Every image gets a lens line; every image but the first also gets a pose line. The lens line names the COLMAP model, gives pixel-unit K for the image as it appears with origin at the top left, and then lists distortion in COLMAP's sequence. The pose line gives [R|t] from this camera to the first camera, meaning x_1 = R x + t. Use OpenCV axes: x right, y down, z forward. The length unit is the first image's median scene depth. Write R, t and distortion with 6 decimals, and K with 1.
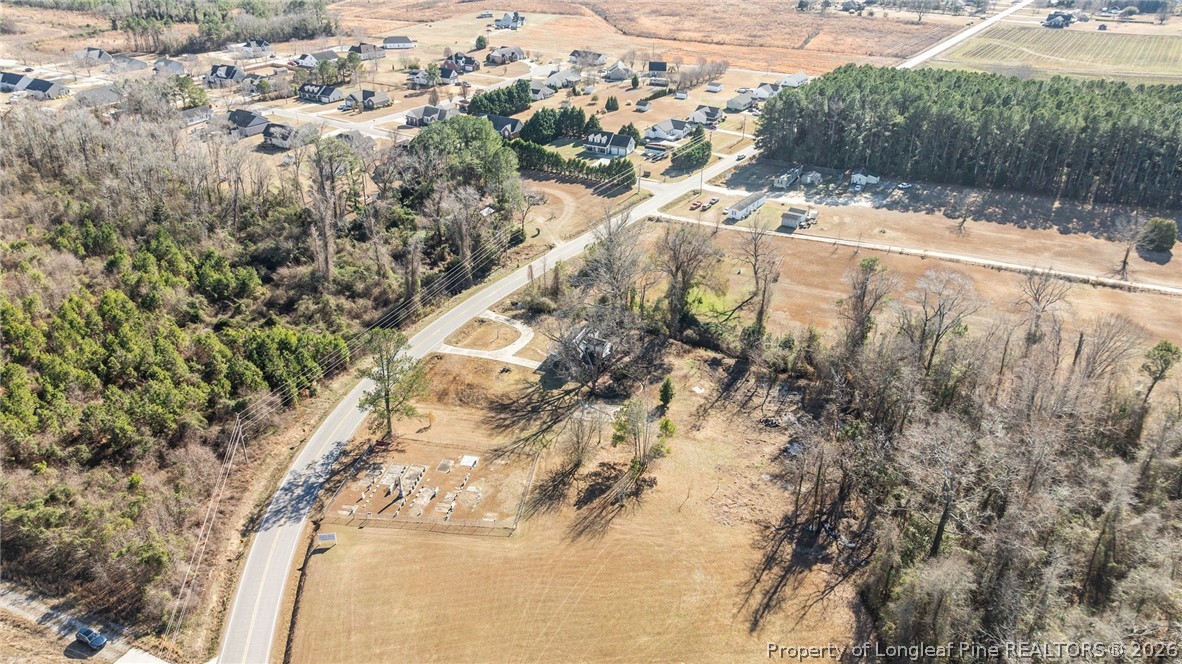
lens RADIAL K [[843.3, 0, 596.4], [0, 843.3, 334.4], [0, 0, 1]] dist [-0.043794, 0.045325]
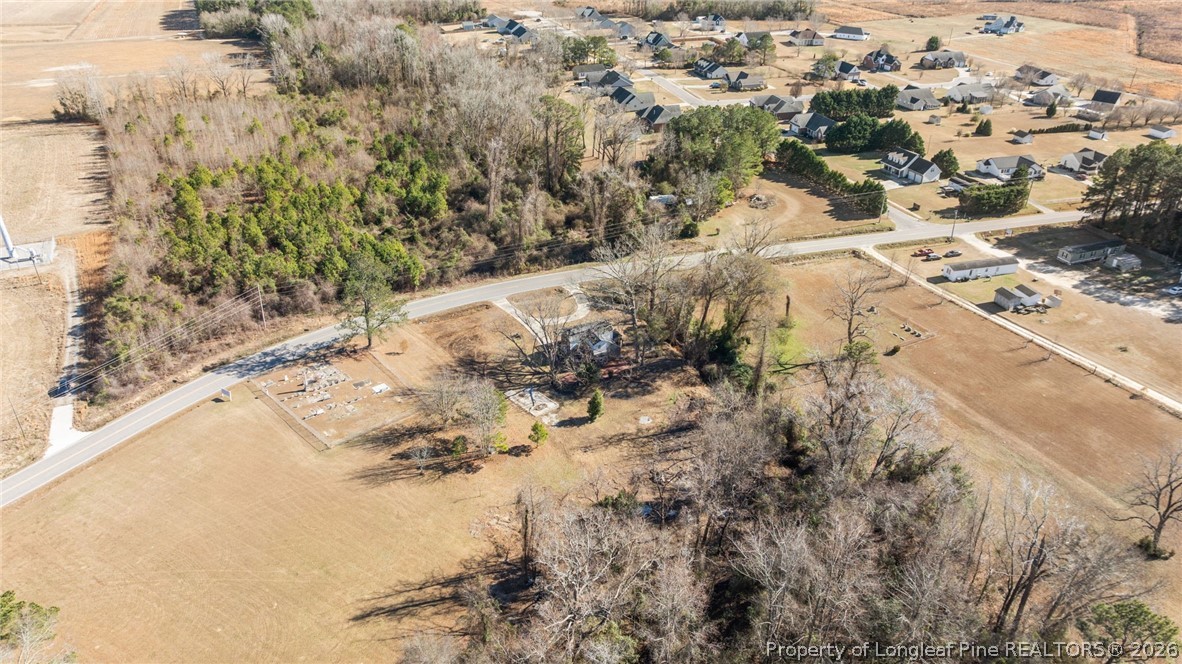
lens RADIAL K [[843.3, 0, 594.6], [0, 843.3, 330.2], [0, 0, 1]] dist [-0.043794, 0.045325]
pose [[0.759587, 0.310920, -0.571276, 0.402233], [-0.305753, 0.945933, 0.108290, -0.076573], [0.574058, 0.092414, 0.813583, 0.151807]]
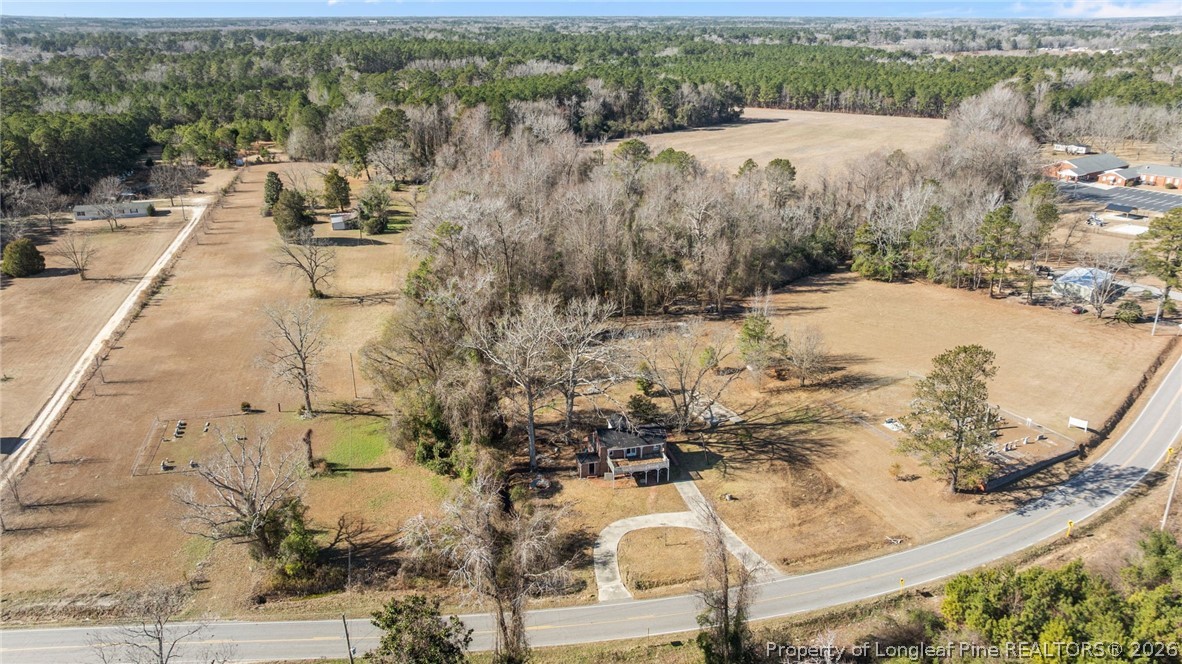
lens RADIAL K [[843.3, 0, 605.9], [0, 843.3, 321.9], [0, 0, 1]] dist [-0.043794, 0.045325]
pose [[-0.603614, -0.291278, 0.742164, -0.363609], [0.369714, 0.722474, 0.584245, -0.347254], [-0.706372, 0.627047, -0.328406, 0.869453]]
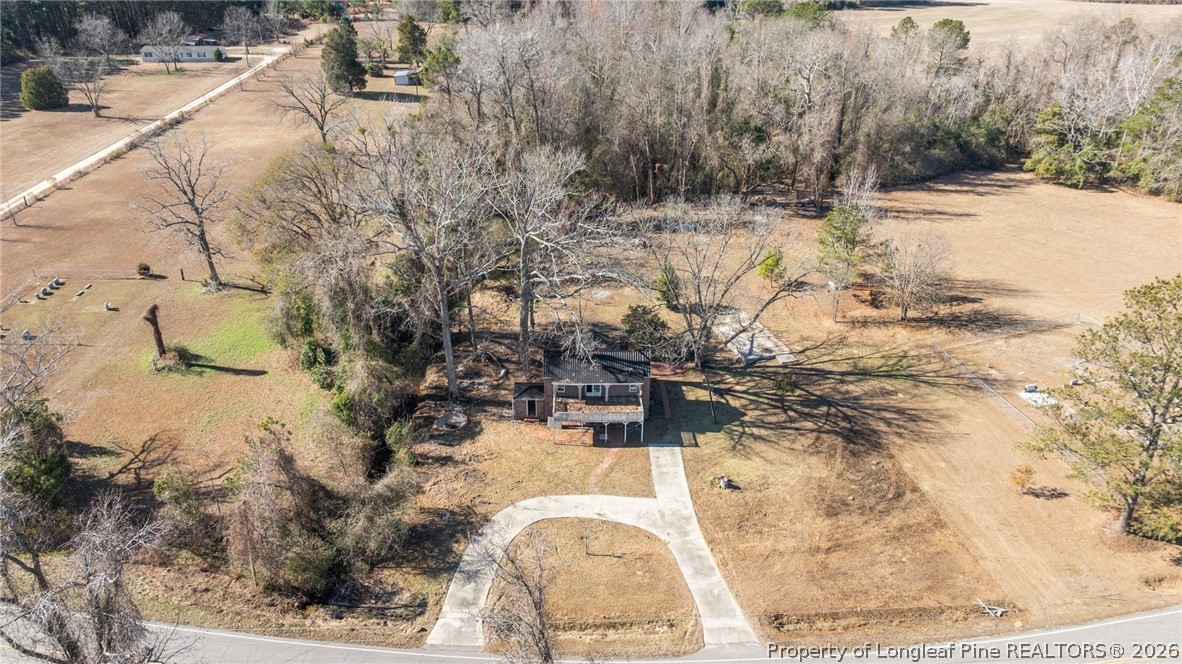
lens RADIAL K [[843.3, 0, 607.9], [0, 843.3, 318.9], [0, 0, 1]] dist [-0.043794, 0.045325]
pose [[-0.417116, -0.422164, 0.804856, -0.275653], [0.415611, 0.698954, 0.582006, -0.199024], [-0.808259, 0.577270, -0.116089, 0.759815]]
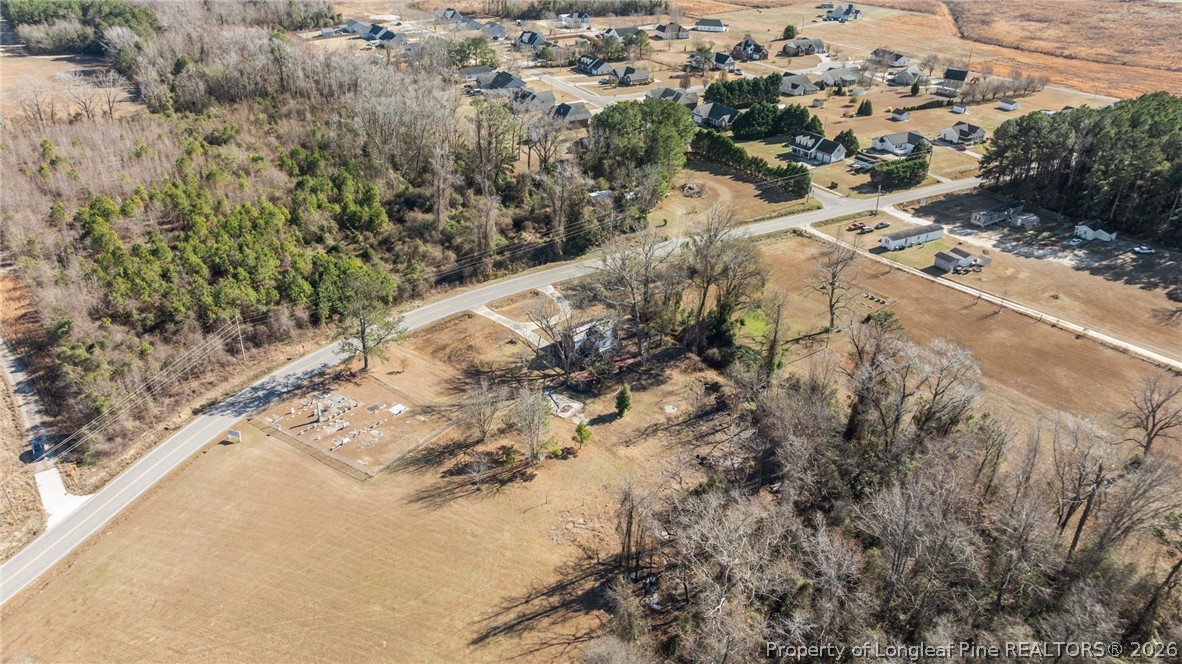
lens RADIAL K [[843.3, 0, 594.6], [0, 843.3, 330.1], [0, 0, 1]] dist [-0.043794, 0.045325]
pose [[0.880664, 0.226957, -0.415839, 0.293046], [-0.222768, 0.973066, 0.059304, -0.039610], [0.418098, 0.040409, 0.907503, 0.078807]]
